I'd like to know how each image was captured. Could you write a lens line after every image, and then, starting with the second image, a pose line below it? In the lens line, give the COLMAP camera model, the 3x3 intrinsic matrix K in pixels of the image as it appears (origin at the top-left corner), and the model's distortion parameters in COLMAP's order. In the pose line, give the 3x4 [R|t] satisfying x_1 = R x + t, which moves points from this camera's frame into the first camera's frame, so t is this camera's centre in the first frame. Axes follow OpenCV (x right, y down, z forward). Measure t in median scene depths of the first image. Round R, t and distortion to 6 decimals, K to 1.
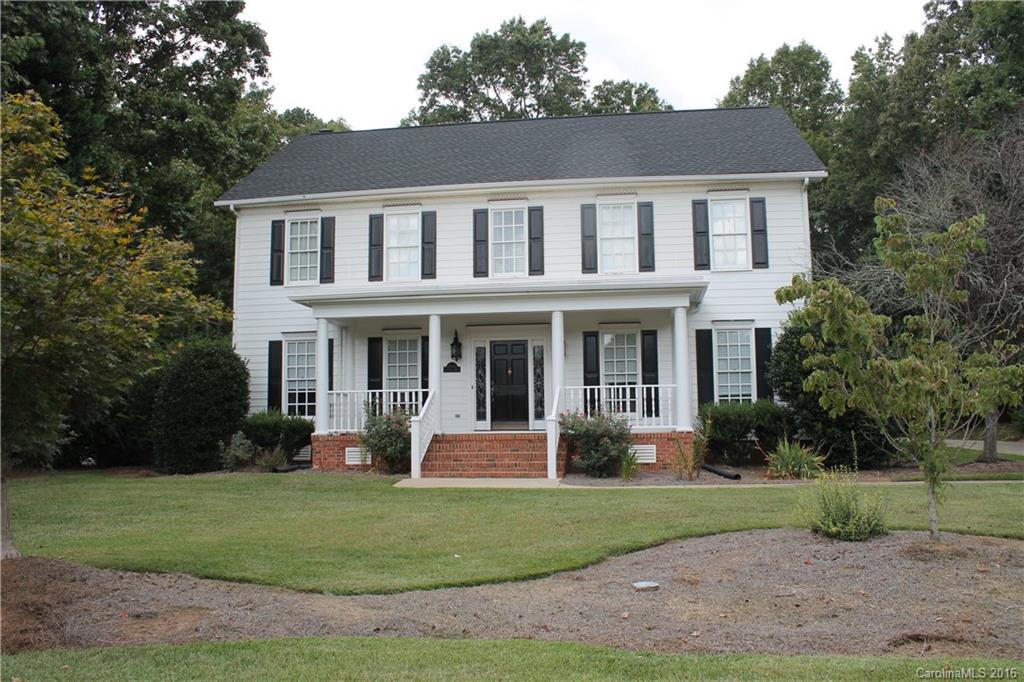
lens RADIAL K [[900.3, 0, 514.0], [0, 900.3, 344.4], [0, 0, 1]] dist [-0.183570, 0.166080]
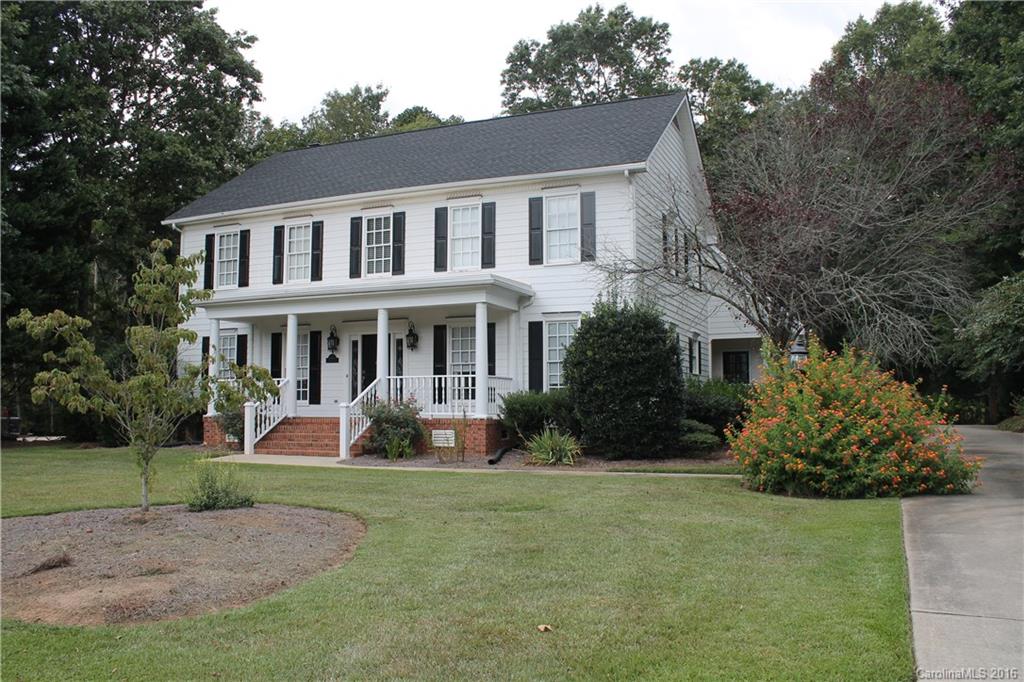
lens RADIAL K [[900.3, 0, 514.0], [0, 900.3, 344.4], [0, 0, 1]] dist [-0.183570, 0.166080]
pose [[0.965511, -0.011141, -0.260123, 0.431847], [0.017722, 0.999579, 0.022969, -0.013618], [0.259758, -0.026787, 0.965302, -0.029520]]
